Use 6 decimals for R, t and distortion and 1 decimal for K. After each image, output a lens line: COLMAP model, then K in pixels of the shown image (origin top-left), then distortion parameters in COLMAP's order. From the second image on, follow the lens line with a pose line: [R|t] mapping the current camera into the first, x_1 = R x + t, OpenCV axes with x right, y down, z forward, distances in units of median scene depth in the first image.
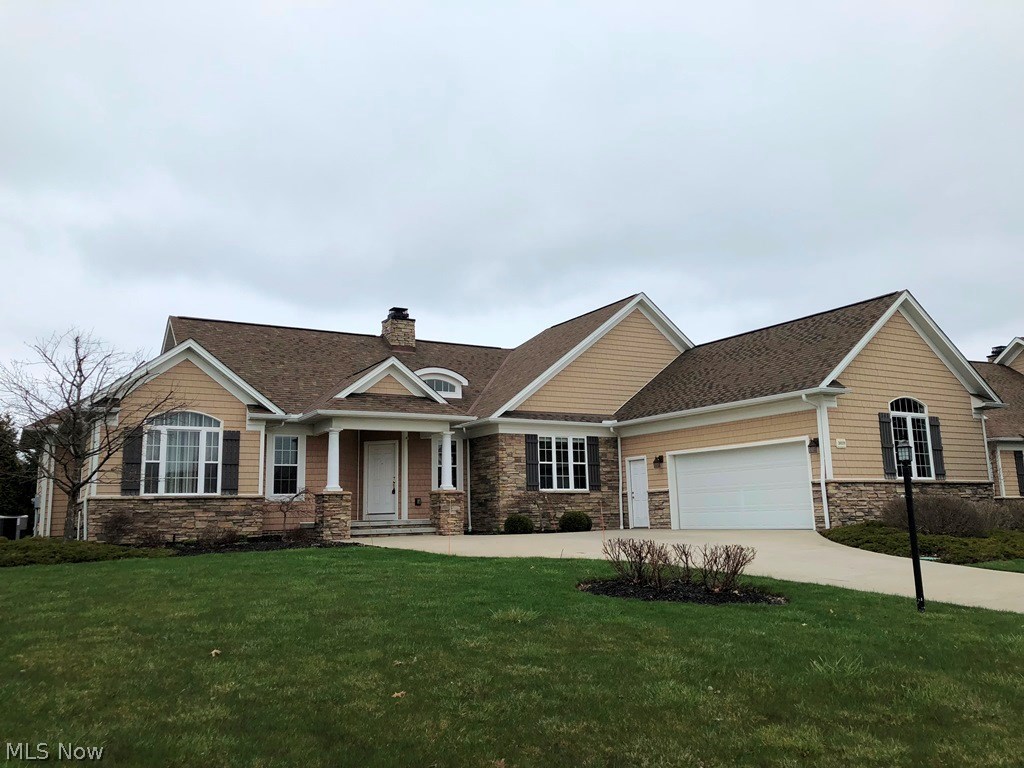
lens RADIAL K [[836.3, 0, 508.6], [0, 836.3, 380.4], [0, 0, 1]] dist [0.025223, -0.015357]
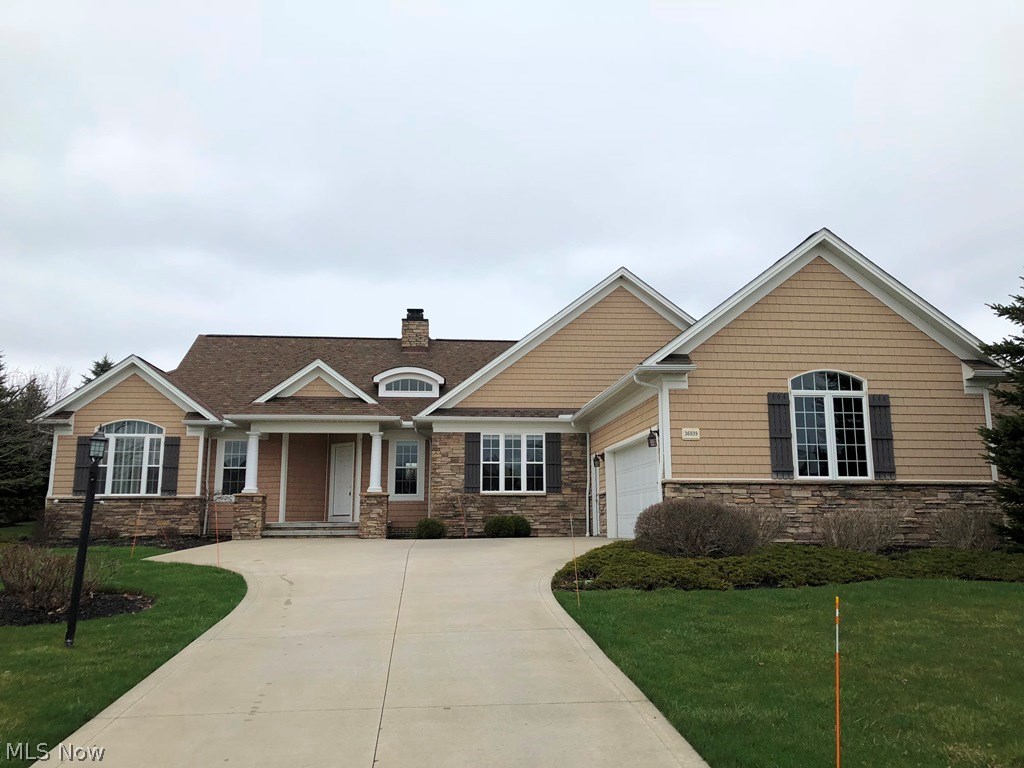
lens RADIAL K [[836.3, 0, 508.6], [0, 836.3, 380.4], [0, 0, 1]] dist [0.025223, -0.015357]
pose [[0.905525, -0.052810, -0.420994, 0.516766], [0.051932, 0.998559, -0.013559, 0.023680], [0.421103, -0.009585, 0.906962, 0.190426]]
